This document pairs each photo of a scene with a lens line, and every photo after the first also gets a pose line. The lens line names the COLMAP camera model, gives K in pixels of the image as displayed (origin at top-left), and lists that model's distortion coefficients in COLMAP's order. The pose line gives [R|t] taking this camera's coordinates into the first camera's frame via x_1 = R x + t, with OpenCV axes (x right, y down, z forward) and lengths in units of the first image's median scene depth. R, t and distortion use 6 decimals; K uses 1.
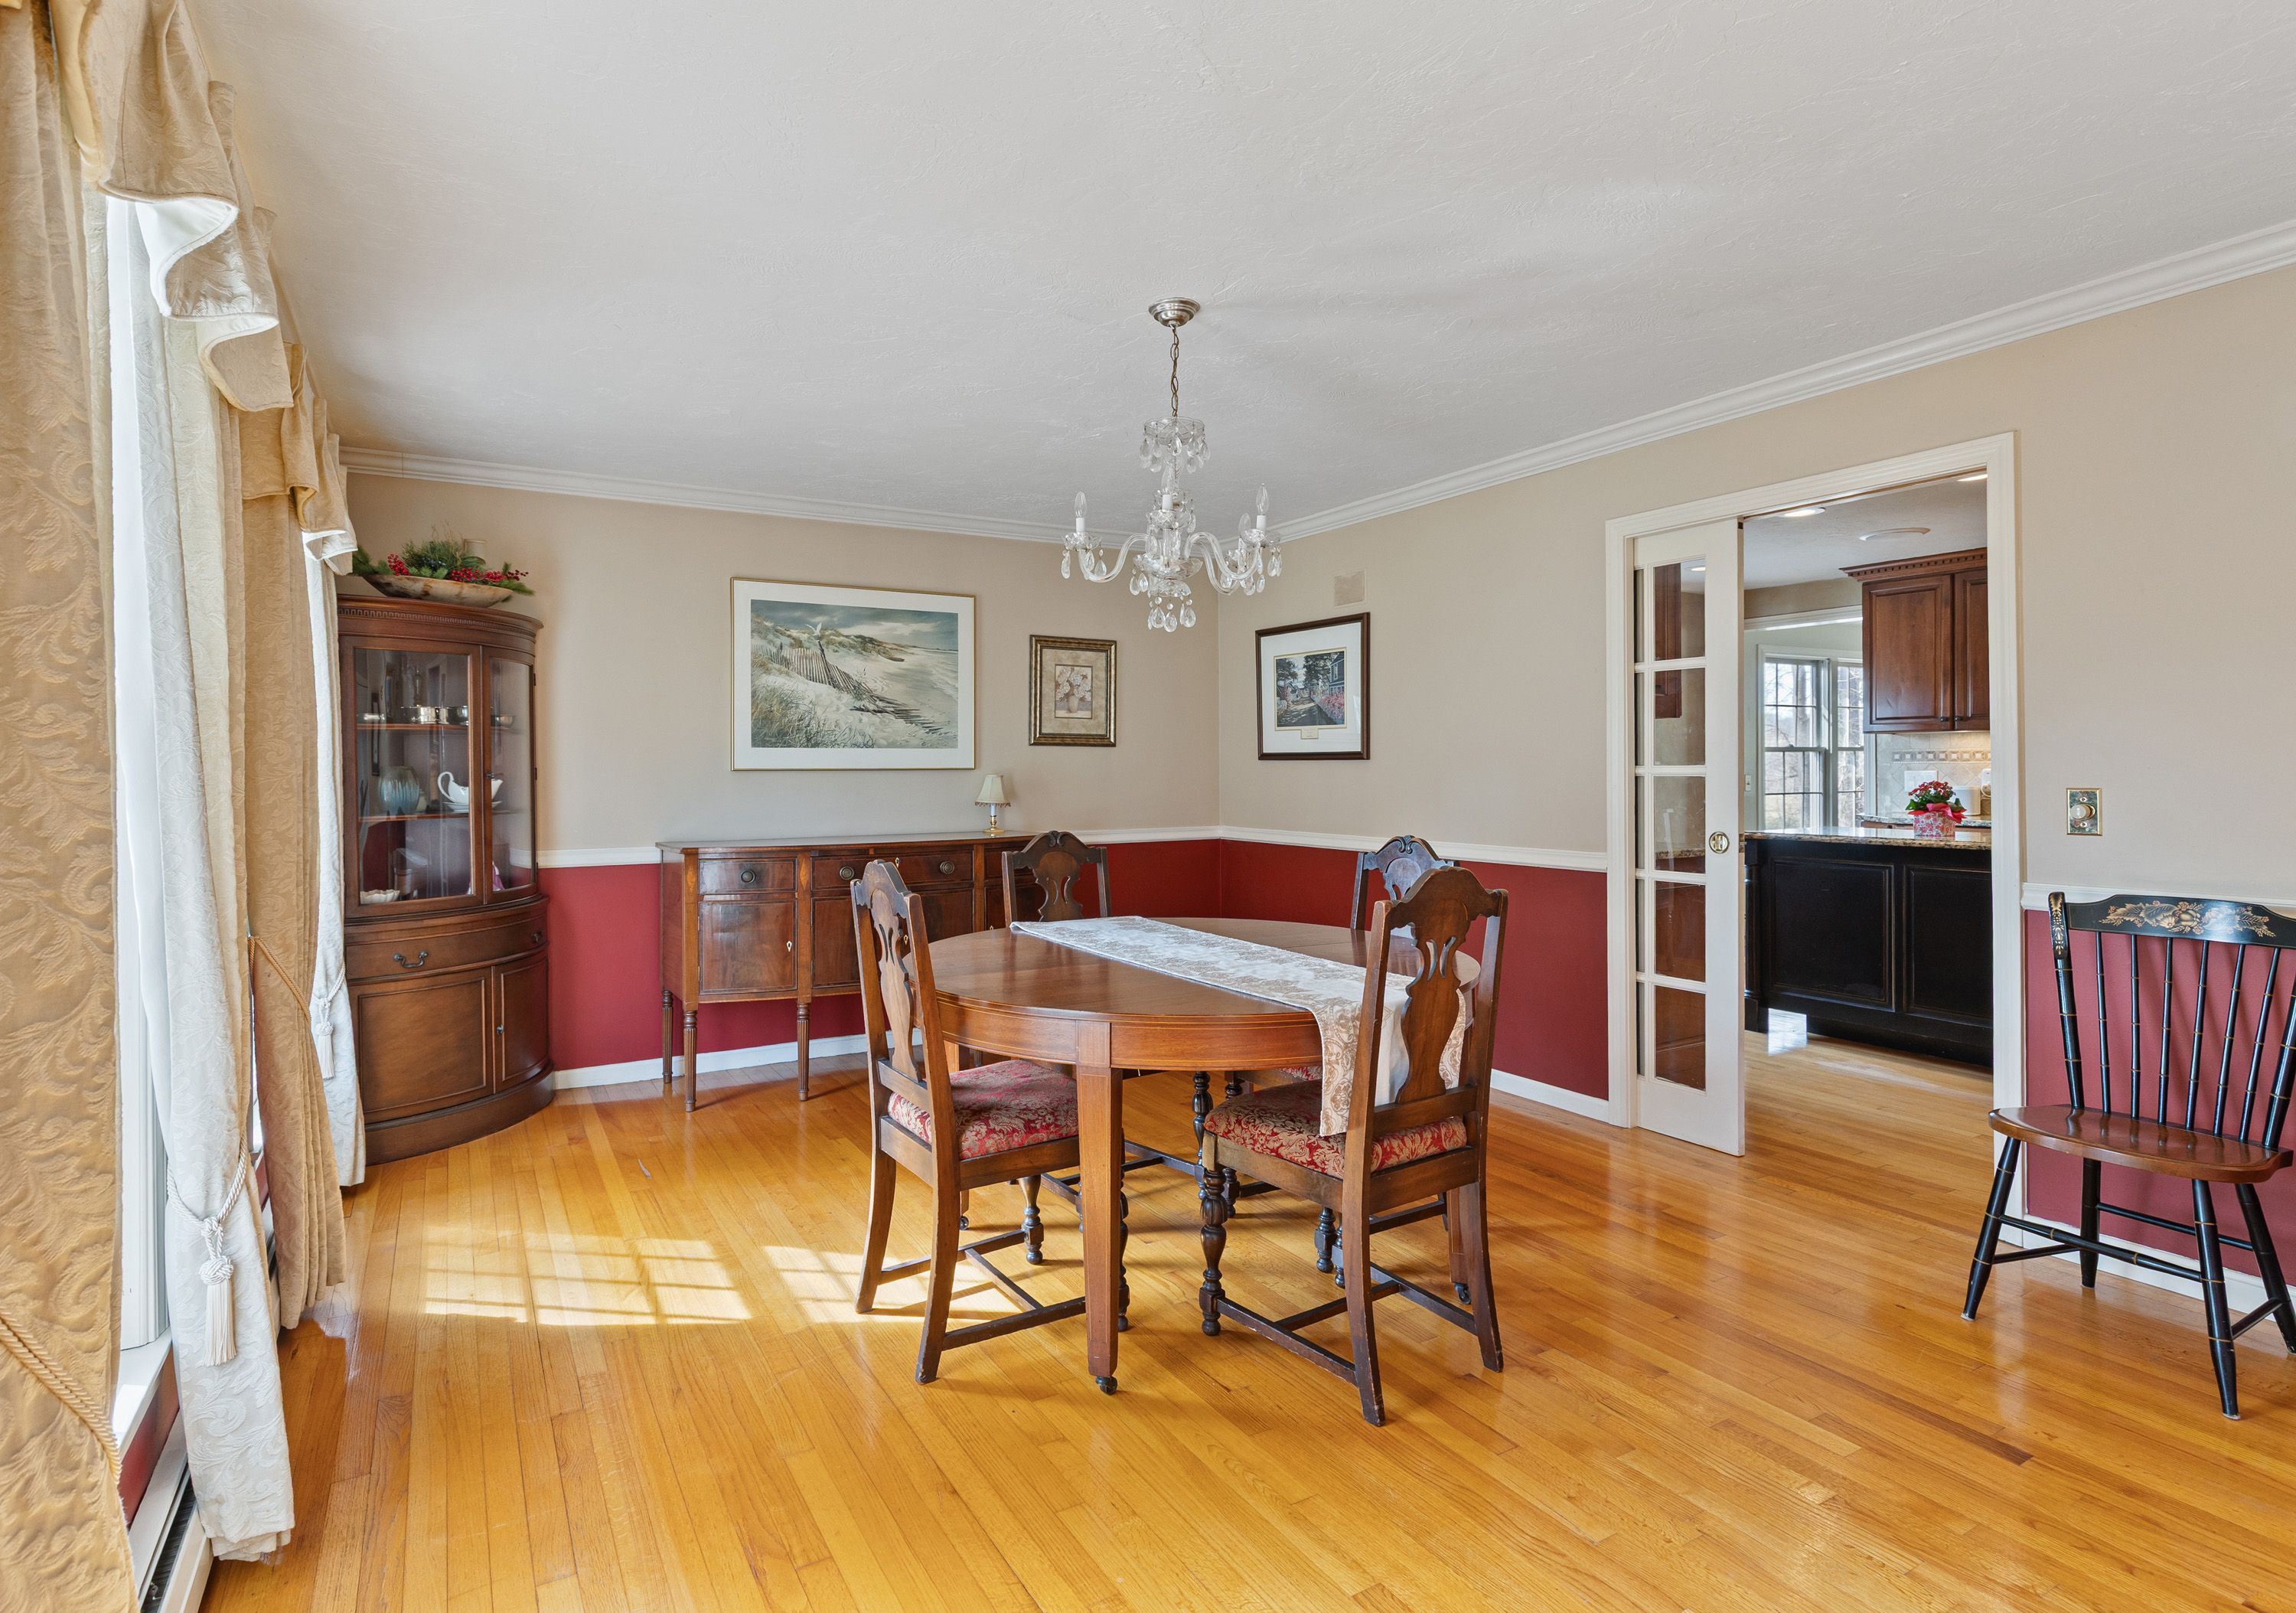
lens RADIAL K [[1186.0, 0, 1090.9], [0, 1186.0, 769.9], [0, 0, 1]] dist [-0.000778, -0.000431]
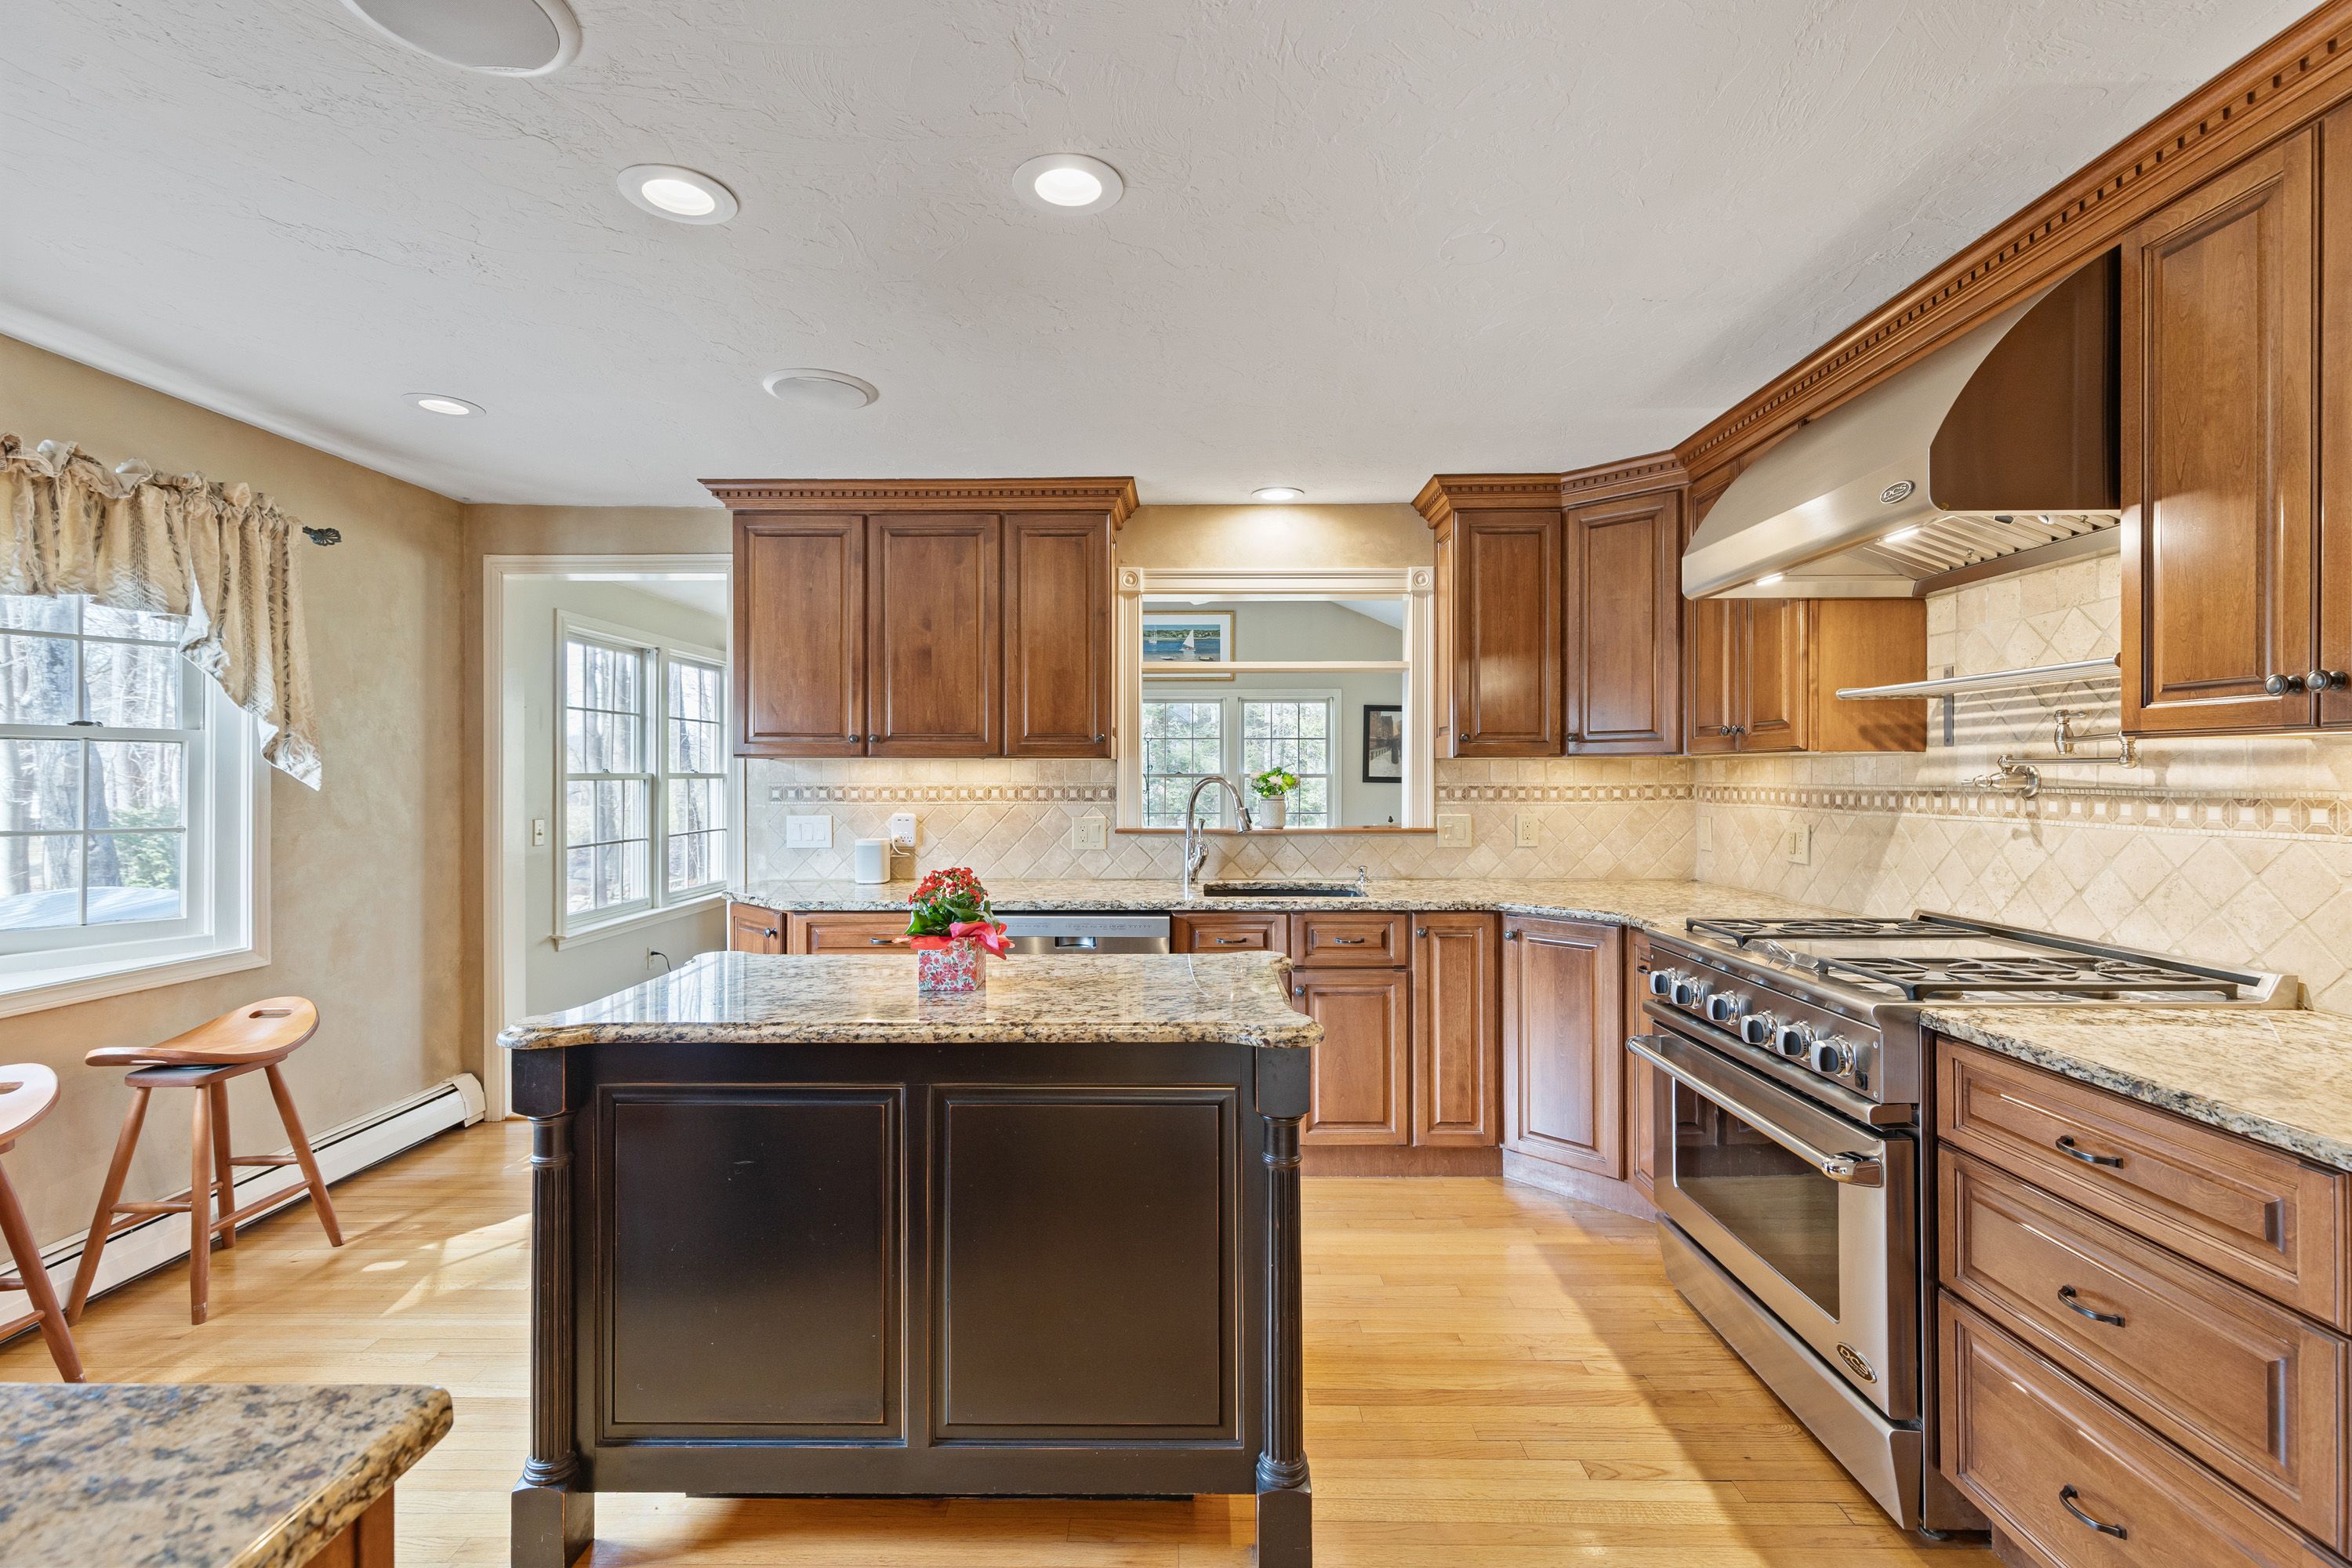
lens RADIAL K [[1072.7, 0, 1188.1], [0, 1072.7, 774.3], [0, 0, 1]] dist [0.010550, -0.001317]
pose [[0.498225, 0.003322, 0.867041, 0.289072], [0.001589, 0.999987, -0.004744, -0.019437], [-0.867046, 0.003741, 0.498214, 0.523099]]
